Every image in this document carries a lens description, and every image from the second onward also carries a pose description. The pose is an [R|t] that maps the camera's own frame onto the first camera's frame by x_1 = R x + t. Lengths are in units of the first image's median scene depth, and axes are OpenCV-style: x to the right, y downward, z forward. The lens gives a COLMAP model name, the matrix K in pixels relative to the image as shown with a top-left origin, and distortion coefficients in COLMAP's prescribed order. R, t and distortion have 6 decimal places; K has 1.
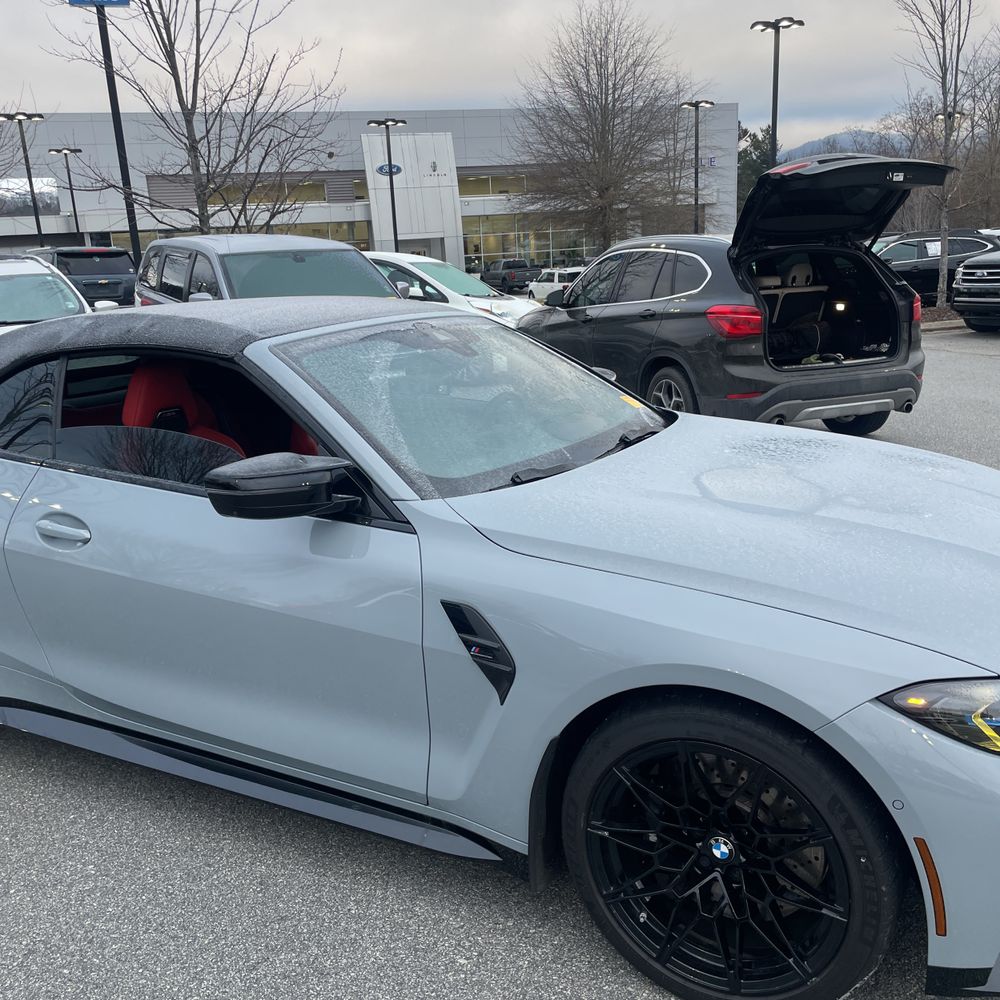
lens RADIAL K [[1019.2, 0, 515.5], [0, 1019.2, 495.1], [0, 0, 1]] dist [0.035936, 0.000000]
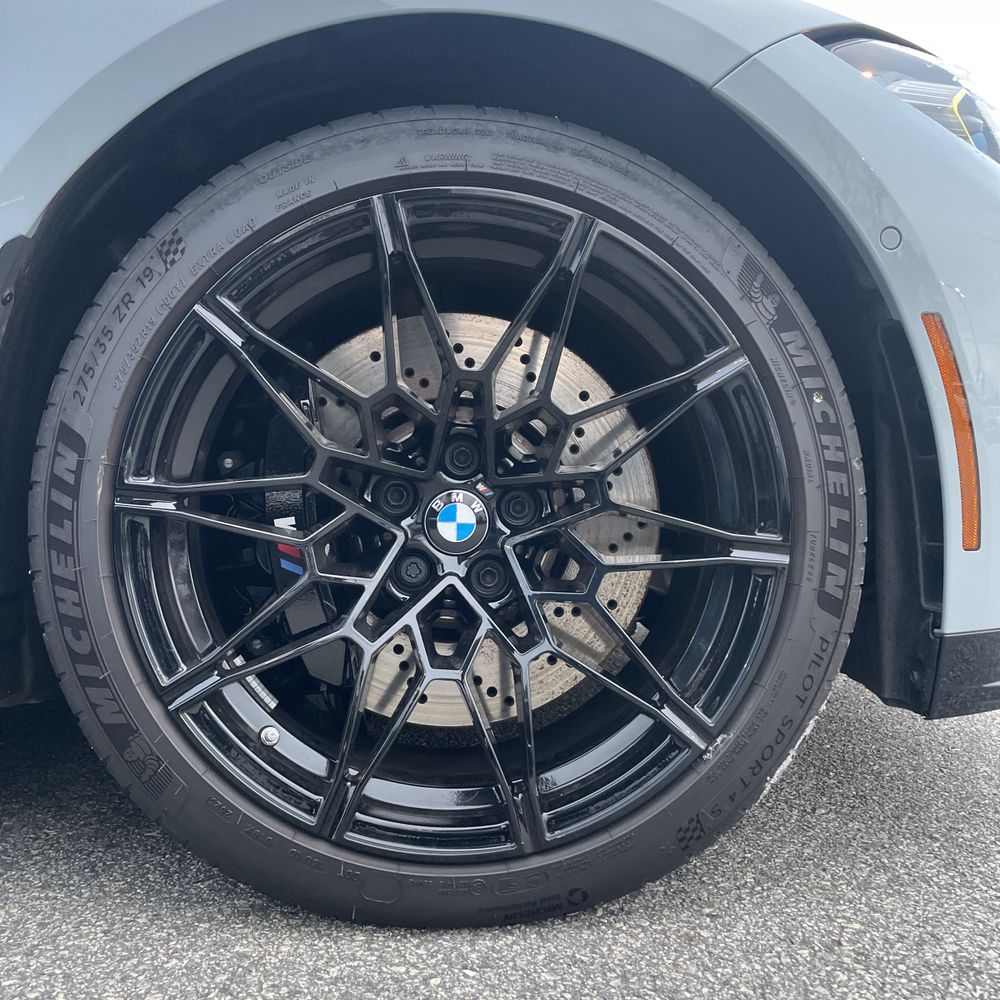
lens RADIAL K [[1019.2, 0, 502.9], [0, 1019.2, 495.6], [0, 0, 1]] dist [0.035936, 0.000000]
pose [[0.849893, 0.023308, 0.526439, -0.001206], [0.090679, 0.977650, -0.189678, 0.109737], [-0.519094, 0.208943, 0.828785, 0.168696]]
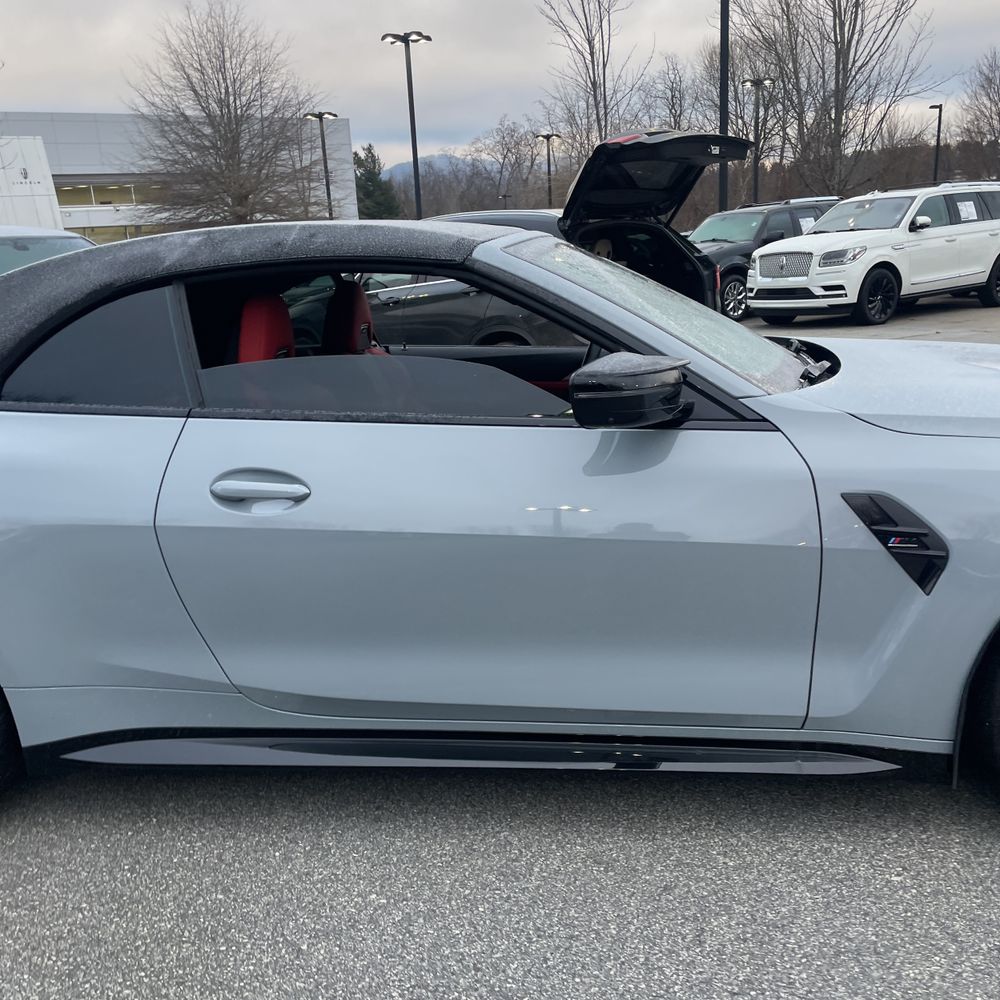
lens RADIAL K [[1019.2, 0, 519.5], [0, 1019.2, 501.1], [0, 0, 1]] dist [0.035936, 0.000000]
pose [[0.929488, -0.098124, 0.355560, -0.191034], [0.102292, 0.994729, 0.007109, 0.020824], [-0.354383, 0.029764, 0.934626, 0.070035]]
